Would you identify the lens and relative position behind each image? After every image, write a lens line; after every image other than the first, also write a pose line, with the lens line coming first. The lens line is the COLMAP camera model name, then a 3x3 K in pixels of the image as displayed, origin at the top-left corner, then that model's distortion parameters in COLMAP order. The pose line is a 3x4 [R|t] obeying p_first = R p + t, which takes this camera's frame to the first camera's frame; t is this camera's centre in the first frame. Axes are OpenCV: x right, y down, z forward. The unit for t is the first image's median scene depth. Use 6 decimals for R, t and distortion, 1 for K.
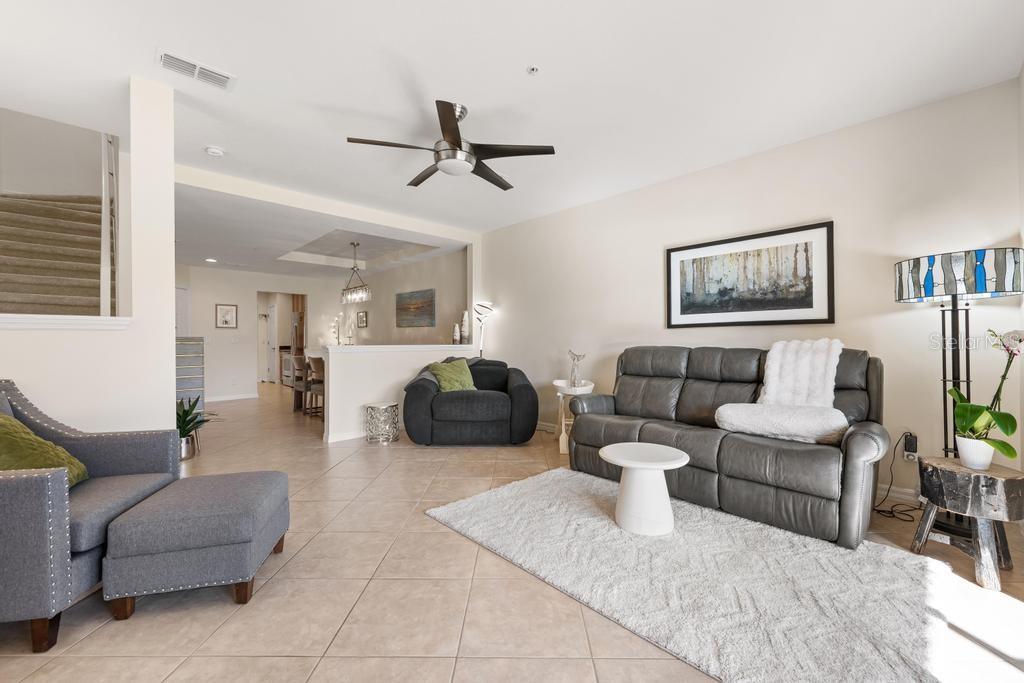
lens RADIAL K [[422.4, 0, 512.3], [0, 422.4, 340.9], [0, 0, 1]] dist [-0.000203, -0.000025]
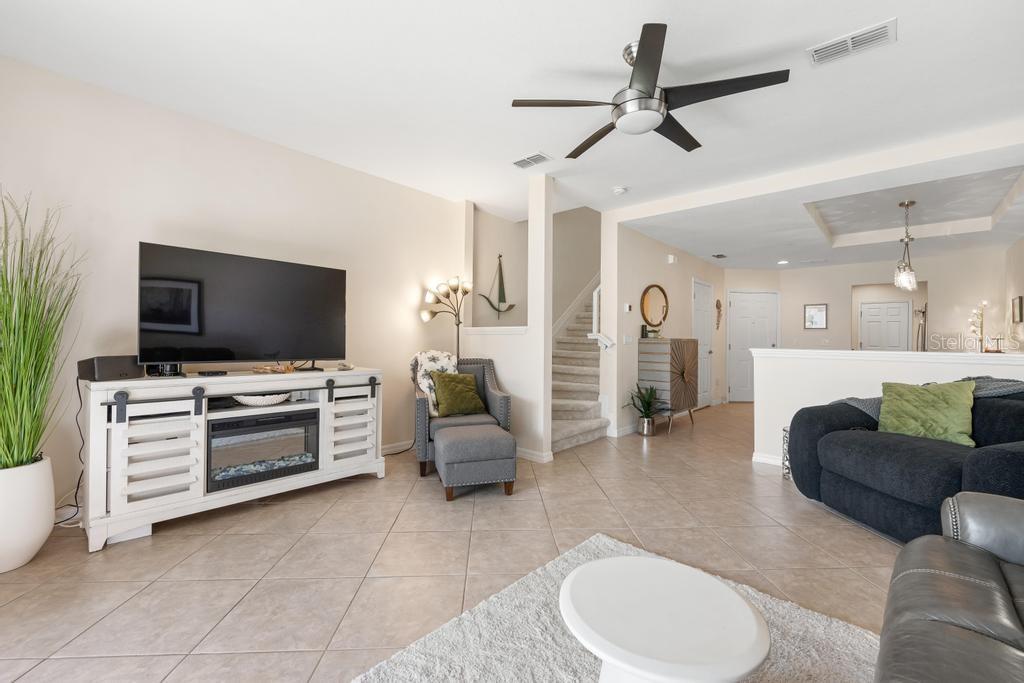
lens RADIAL K [[430.0, 0, 512.0], [0, 430.0, 341.5], [0, 0, 1]] dist [-0.000888, -0.000087]
pose [[0.059063, 0.007038, -0.998229, 0.522028], [-0.010483, 0.999924, 0.006430, -0.004297], [0.998199, 0.010085, 0.059133, 0.576953]]
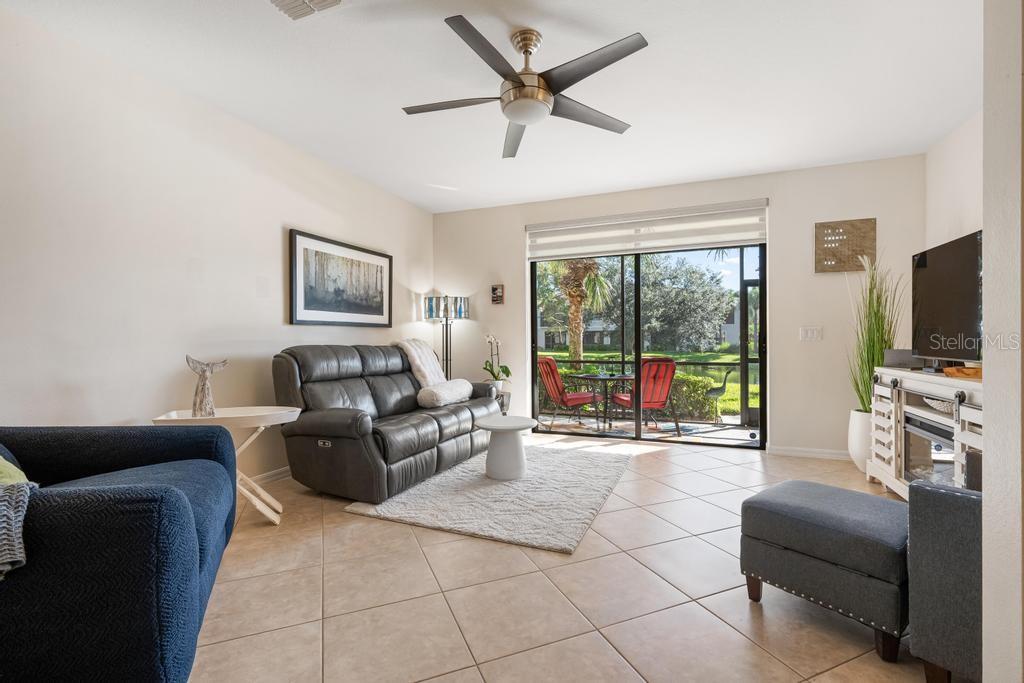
lens RADIAL K [[452.3, 0, 515.4], [0, 452.3, 342.0], [0, 0, 1]] dist [-0.000149, -0.000030]
pose [[-0.407329, 0.004705, 0.913269, -0.706970], [0.005039, 0.999983, -0.002904, 0.011977], [-0.913268, 0.003419, -0.407346, 1.087990]]
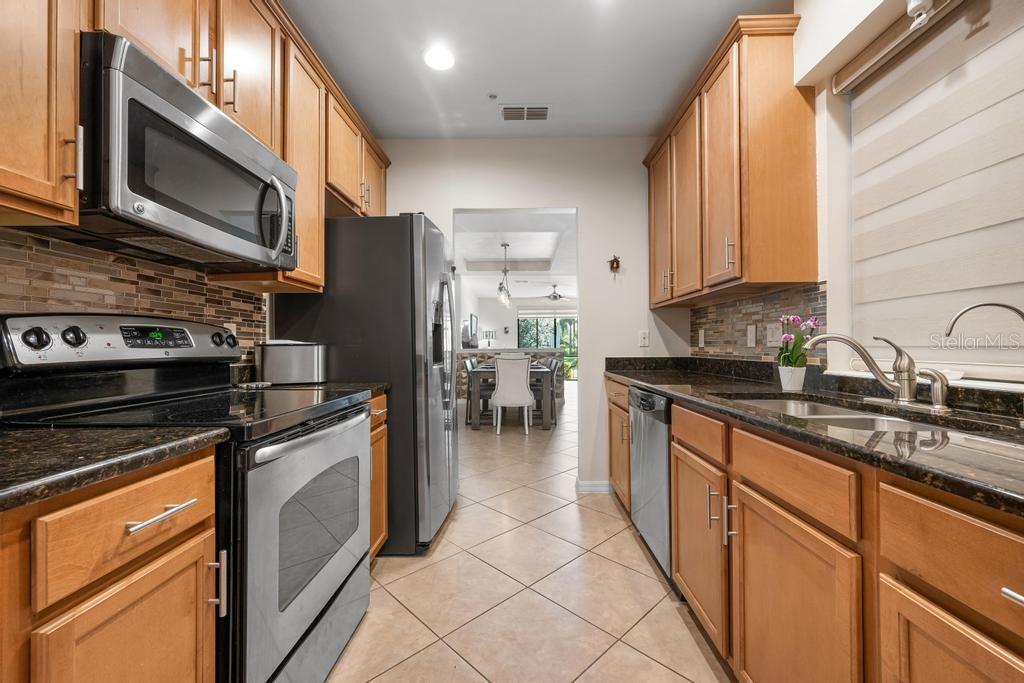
lens RADIAL K [[408.5, 0, 514.4], [0, 408.5, 342.1], [0, 0, 1]] dist [-0.000356, -0.000160]
pose [[-0.704490, 0.017289, 0.709503, -1.994829], [0.008767, 0.999839, -0.015659, 0.015877], [-0.709660, -0.004811, -0.704528, 3.081577]]
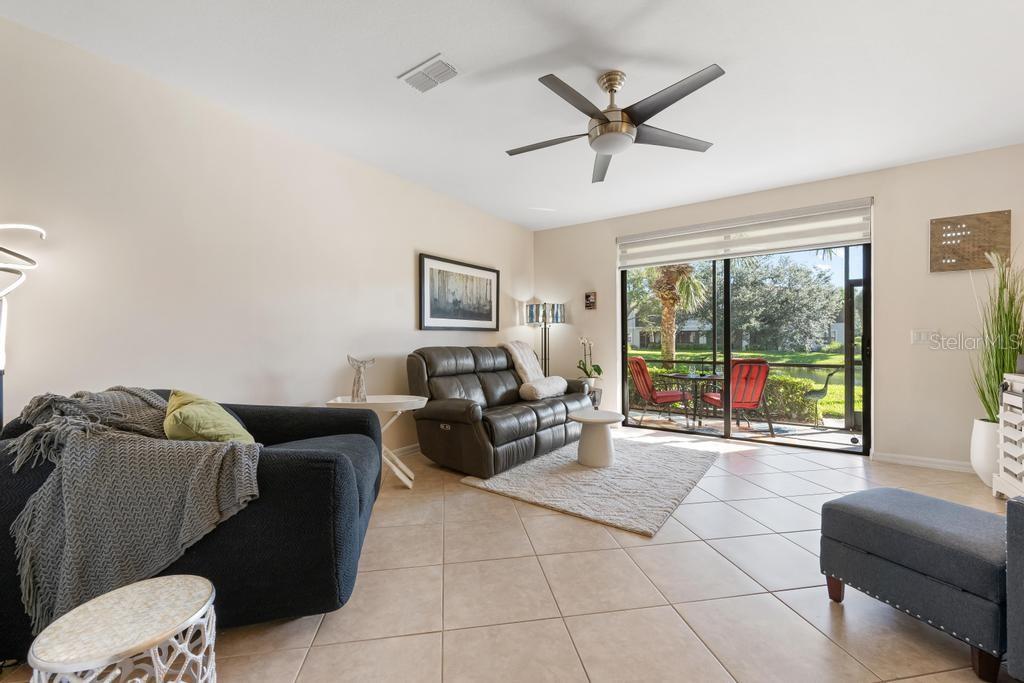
lens RADIAL K [[408.5, 0, 514.4], [0, 408.5, 342.1], [0, 0, 1]] dist [-0.000356, -0.000160]
pose [[-0.184716, 0.001422, 0.982791, -0.747047], [0.002606, 0.999996, -0.000957, 0.002907], [-0.982788, 0.002384, -0.184719, 1.086985]]
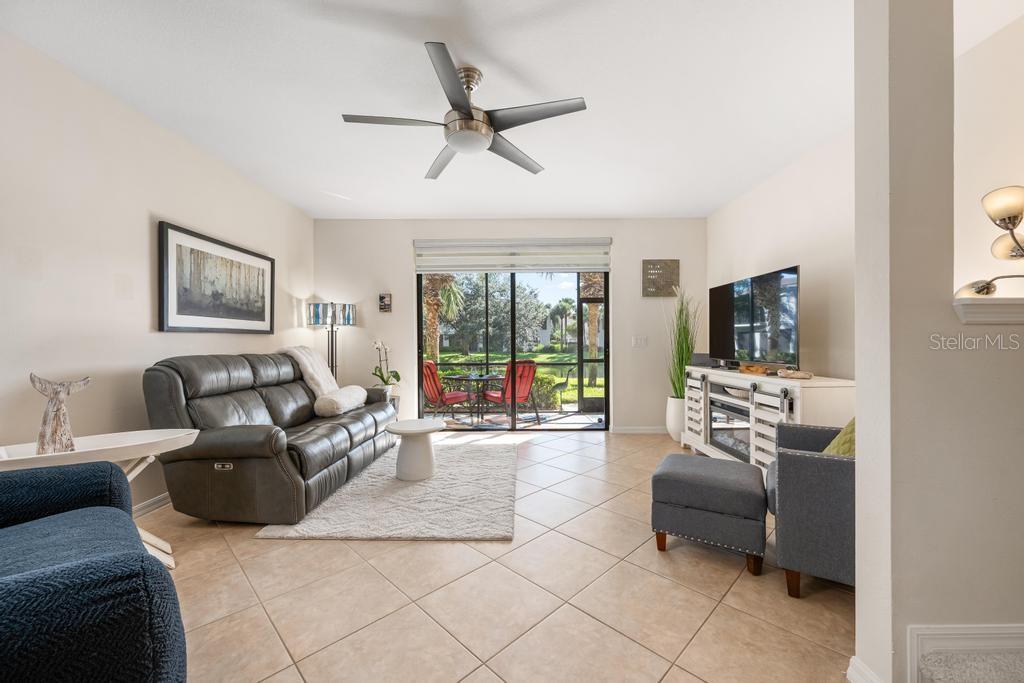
lens RADIAL K [[398.5, 0, 515.1], [0, 398.5, 342.1], [0, 0, 1]] dist [-0.000022, -0.000126]
pose [[-0.717740, 0.009190, 0.696251, -0.604855], [0.007938, 0.999956, -0.005016, -0.002962], [-0.696266, 0.001927, -0.717781, 1.209600]]
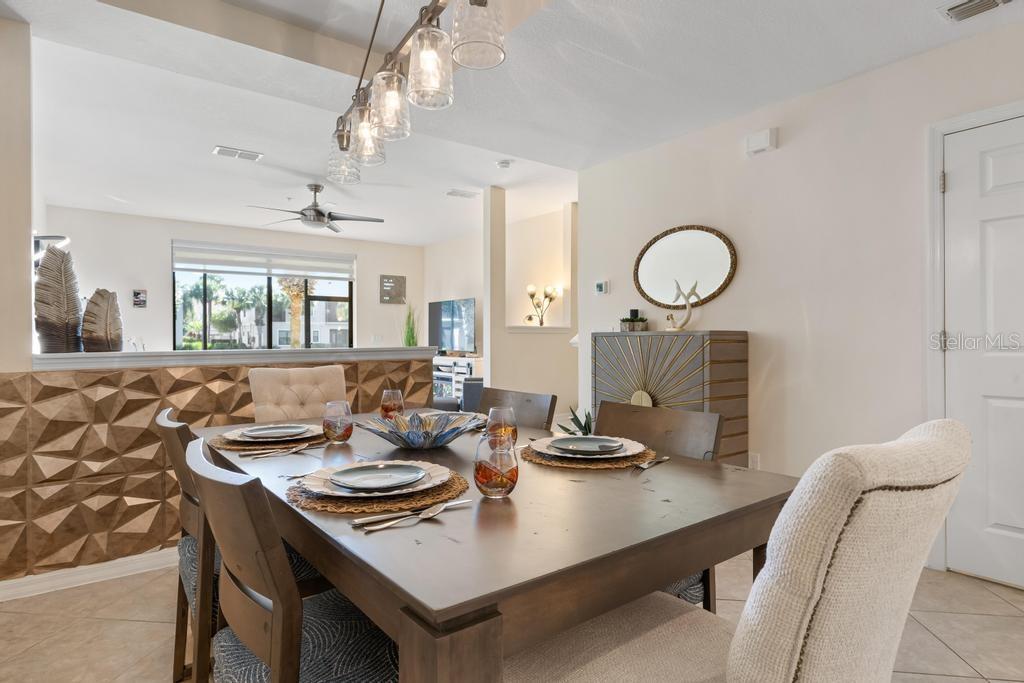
lens RADIAL K [[562.5, 0, 514.4], [0, 562.5, 340.9], [0, 0, 1]] dist [0.000252, -0.000024]
pose [[-0.992785, 0.005696, 0.119772, -0.855283], [0.005990, 0.999980, 0.002100, 0.002015], [-0.119757, 0.002803, -0.992799, 2.317250]]
